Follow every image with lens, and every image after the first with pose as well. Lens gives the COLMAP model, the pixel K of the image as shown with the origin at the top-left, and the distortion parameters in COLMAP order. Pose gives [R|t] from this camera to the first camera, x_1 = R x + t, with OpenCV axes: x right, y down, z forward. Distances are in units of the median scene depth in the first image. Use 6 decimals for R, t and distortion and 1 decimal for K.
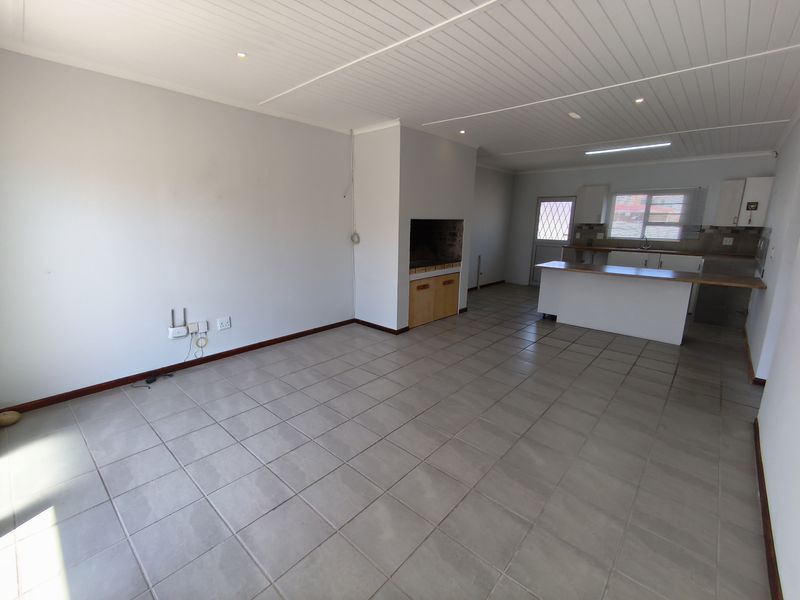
lens RADIAL K [[357.6, 0, 400.0], [0, 357.6, 300.0], [0, 0, 1]] dist [-0.015883, -0.000254]
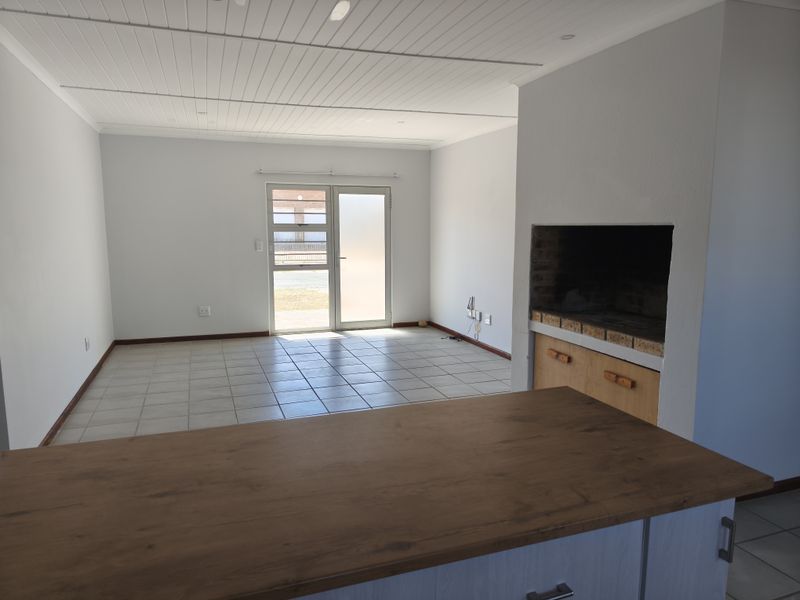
lens RADIAL K [[554.1, 0, 400.0], [0, 554.1, 300.0], [0, 0, 1]] dist [0.027589, -0.005033]
pose [[-0.476356, 0.108679, -0.872510, 0.663145], [-0.200611, 0.952724, 0.228195, -0.191384], [0.856061, 0.283737, -0.432033, 0.867137]]
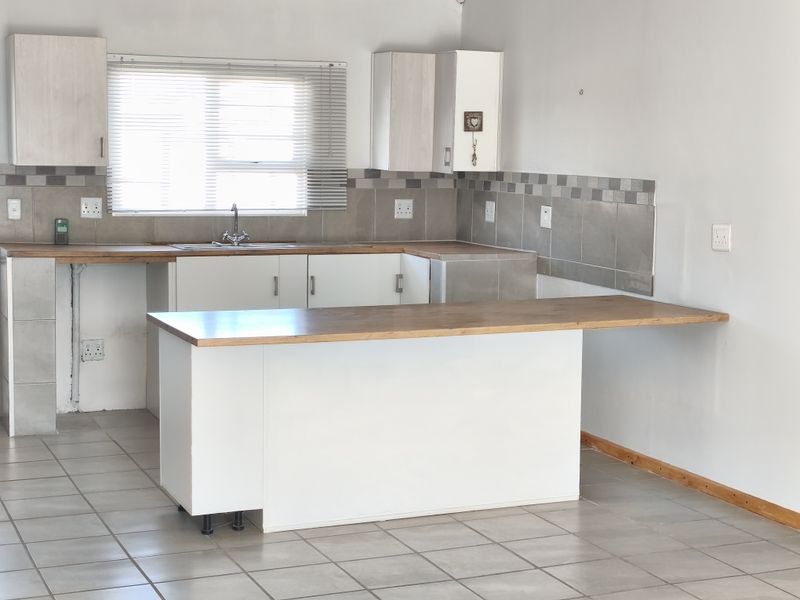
lens RADIAL K [[1314.9, 0, 400.0], [0, 1314.9, 300.0], [0, 0, 1]] dist [-0.007258, -0.021813]
pose [[0.407354, -0.101581, 0.907603, -0.340688], [0.187562, 0.981916, 0.025715, -0.098785], [-0.893803, 0.159757, 0.419040, 0.389472]]
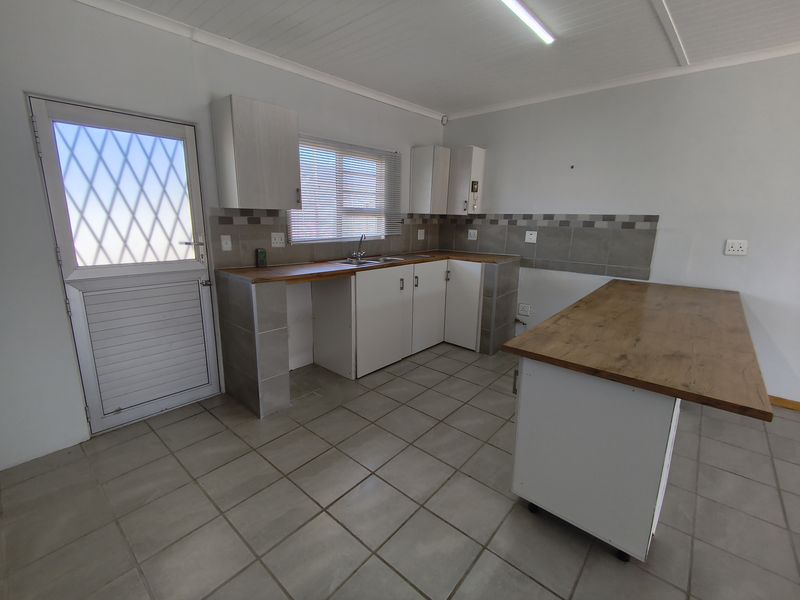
lens RADIAL K [[357.2, 0, 381.2], [0, 357.2, 299.1], [0, 0, 1]] dist [0.000607, -0.000226]
pose [[0.003797, -0.229099, 0.973396, 0.160873], [0.210877, 0.951697, 0.223169, -0.204435], [-0.977505, 0.204419, 0.051926, 0.983789]]
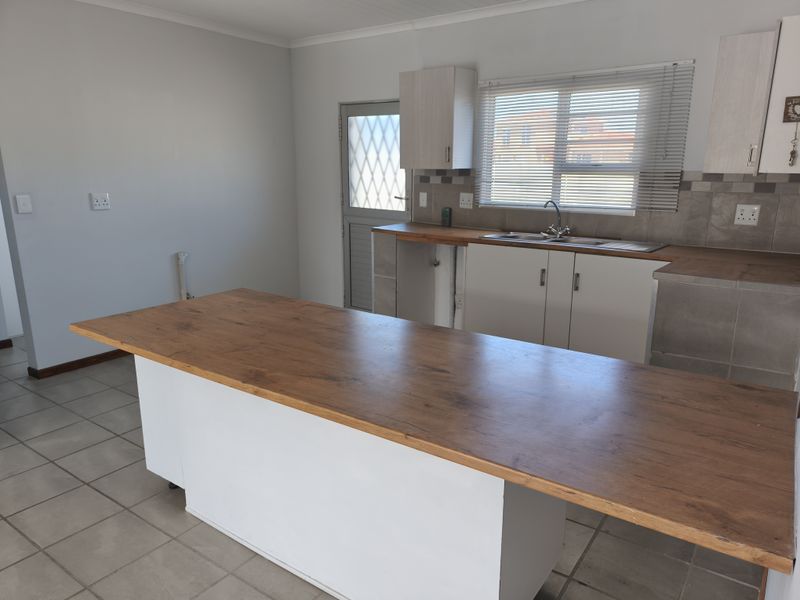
lens RADIAL K [[551.8, 0, 425.8], [0, 551.8, 301.7], [0, 0, 1]] dist [0.033492, -0.047930]
pose [[0.990153, -0.034786, 0.135598, 0.485324], [0.031924, 0.999220, 0.023222, -0.094137], [-0.136300, -0.018664, 0.990492, 0.446417]]
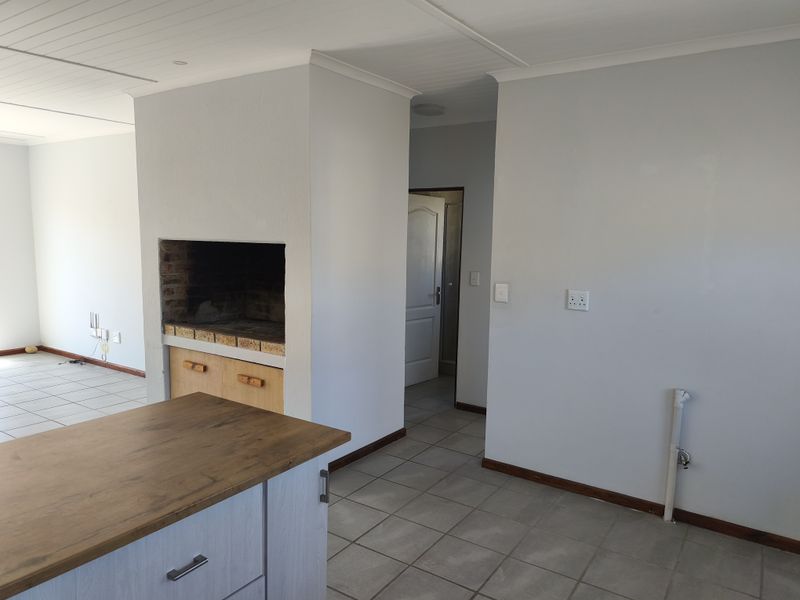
lens RADIAL K [[563.1, 0, 401.7], [0, 563.1, 308.5], [0, 0, 1]] dist [0.047781, -0.051857]
pose [[0.129909, 0.118950, -0.984365, 0.709138], [-0.238278, 0.967430, 0.085458, -0.202994], [0.962469, 0.223451, 0.154021, 0.882433]]
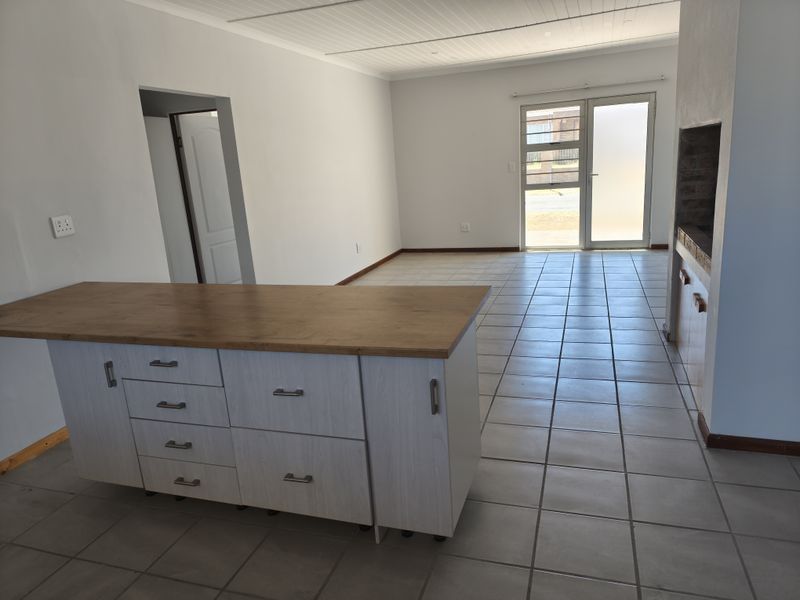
lens RADIAL K [[554.1, 0, 400.0], [0, 554.1, 300.0], [0, 0, 1]] dist [0.027589, -0.005033]
pose [[-0.918446, 0.148072, -0.366785, 0.517837], [-0.029082, 0.899500, 0.435952, -0.241632], [0.394475, 0.411065, -0.821836, 1.124569]]
